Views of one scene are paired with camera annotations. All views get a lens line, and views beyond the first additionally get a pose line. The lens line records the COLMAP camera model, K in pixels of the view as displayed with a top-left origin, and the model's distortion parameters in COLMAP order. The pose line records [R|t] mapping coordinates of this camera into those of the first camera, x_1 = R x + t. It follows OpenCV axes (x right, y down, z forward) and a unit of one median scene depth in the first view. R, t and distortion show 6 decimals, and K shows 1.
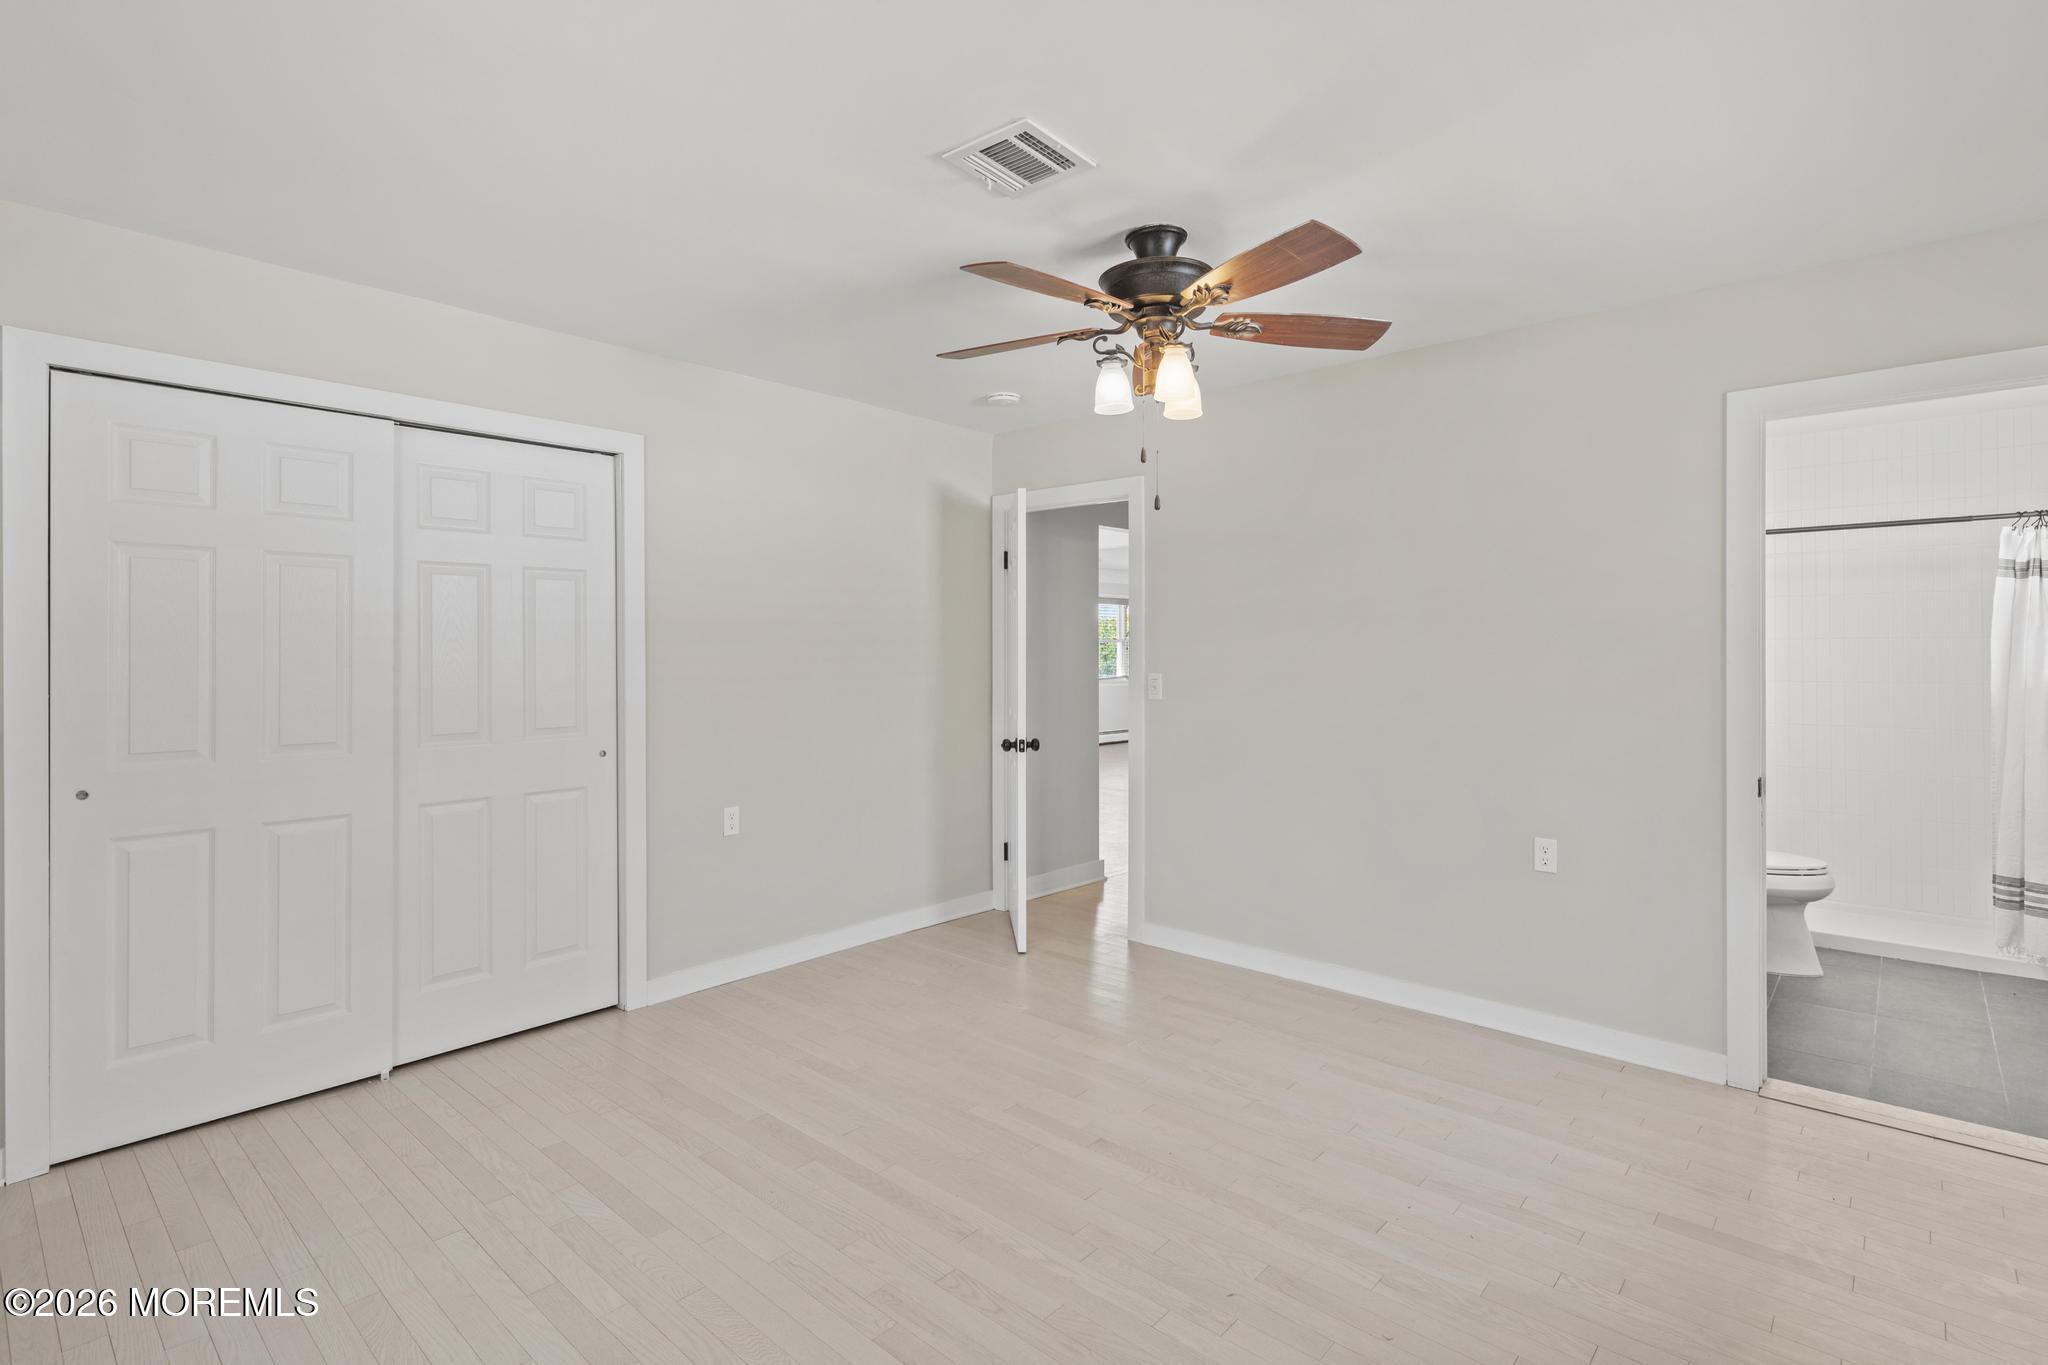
lens RADIAL K [[981.1, 0, 1020.2], [0, 981.1, 668.9], [0, 0, 1]] dist [0.001904, 0.001223]
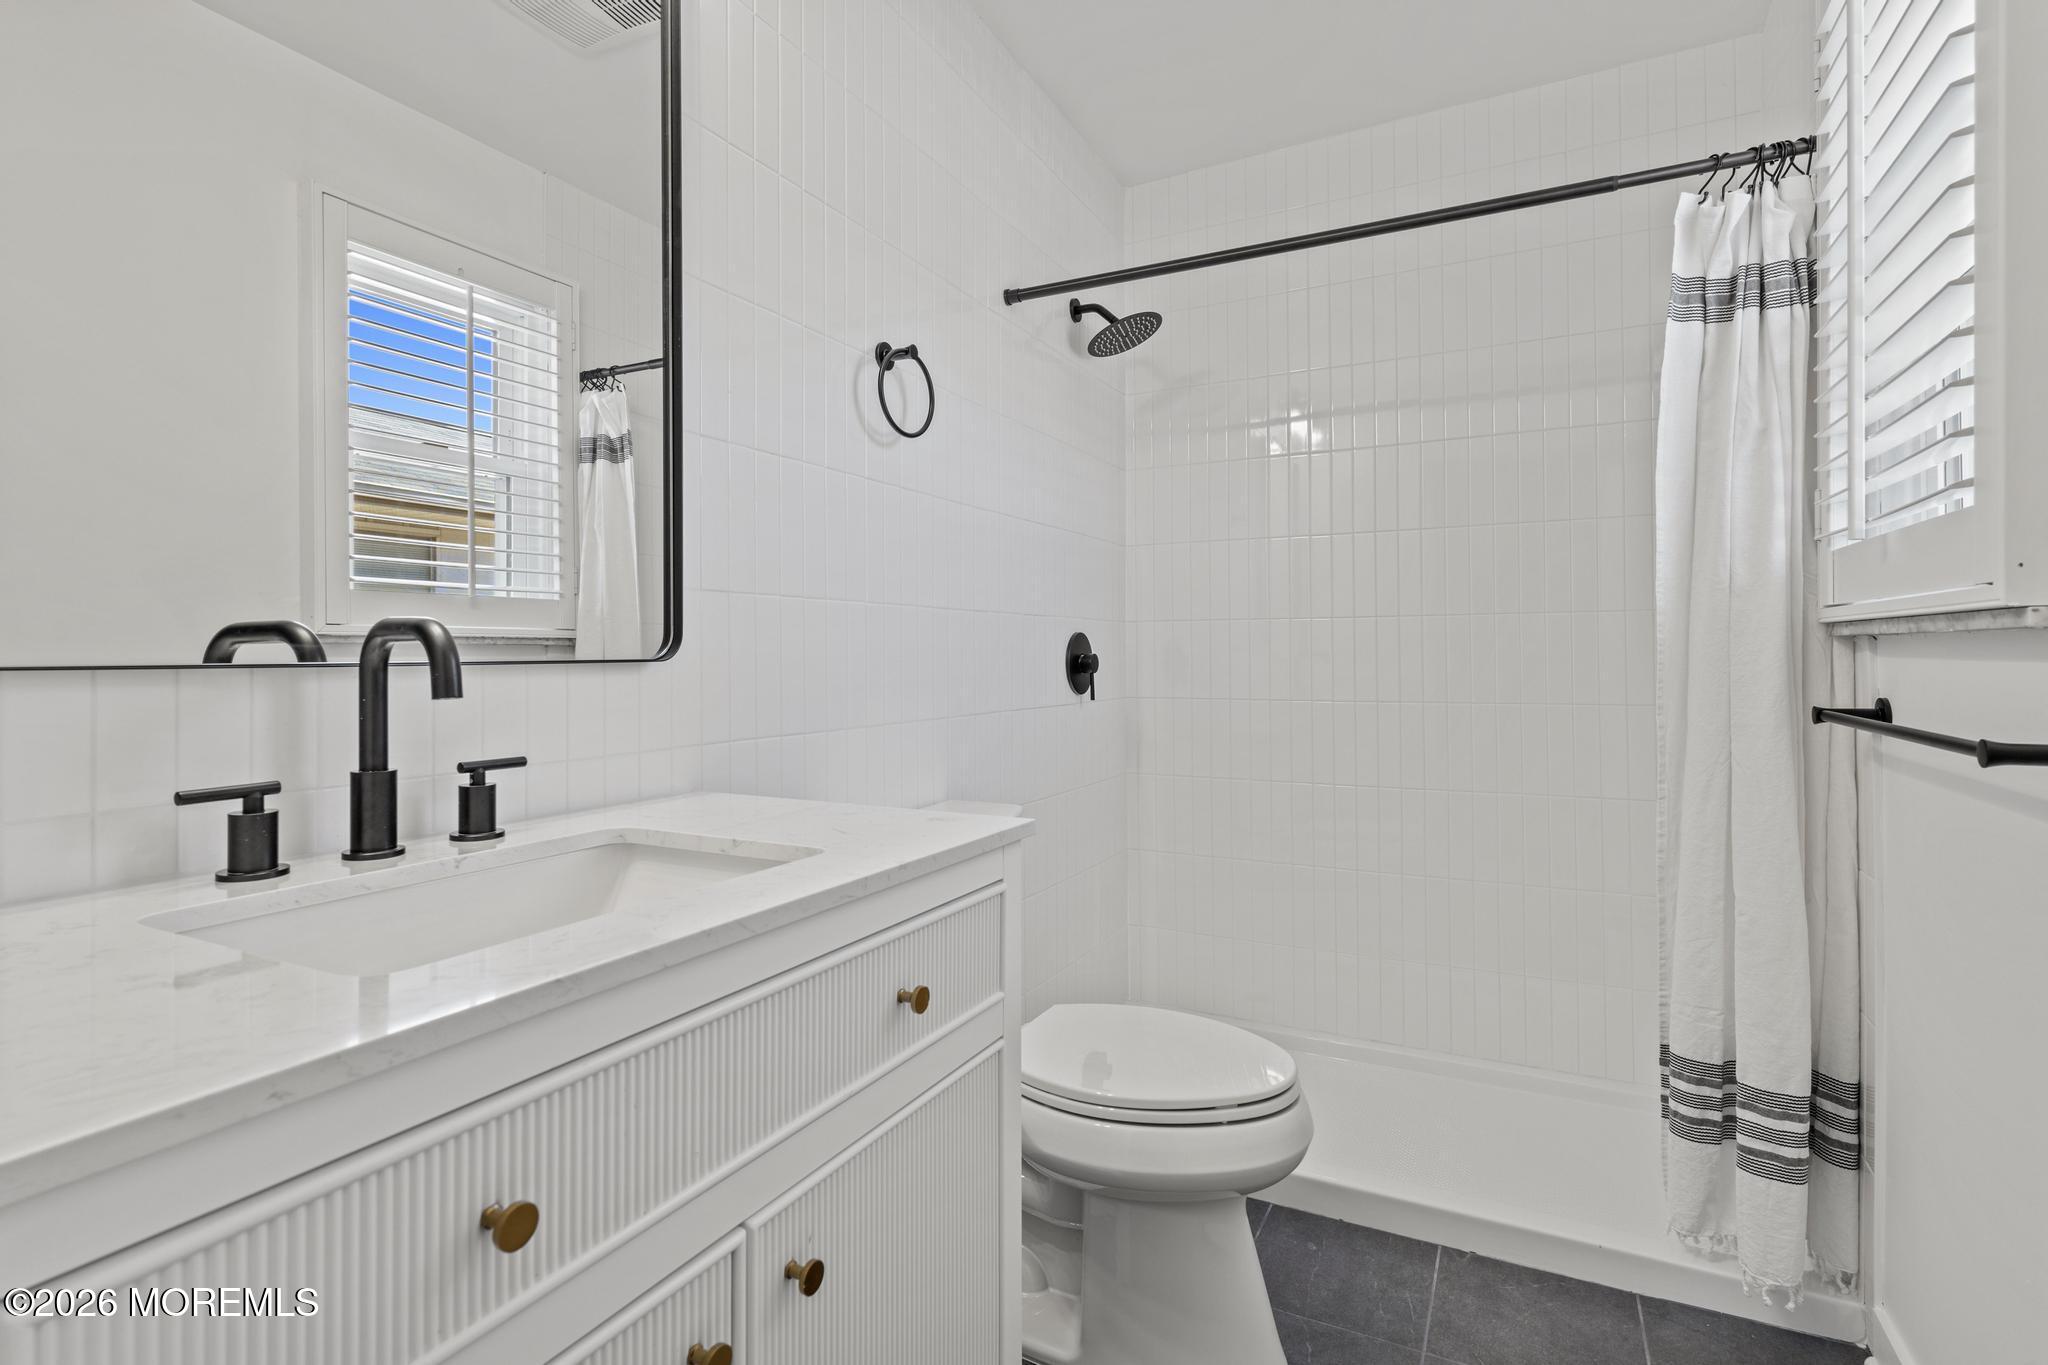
lens RADIAL K [[981.1, 0, 1020.1], [0, 981.1, 665.1], [0, 0, 1]] dist [0.001904, 0.001223]
pose [[0.968919, -0.008420, 0.247237, 0.637158], [0.007476, 0.999961, 0.004756, 0.045933], [-0.247267, -0.002760, 0.968943, 0.678793]]
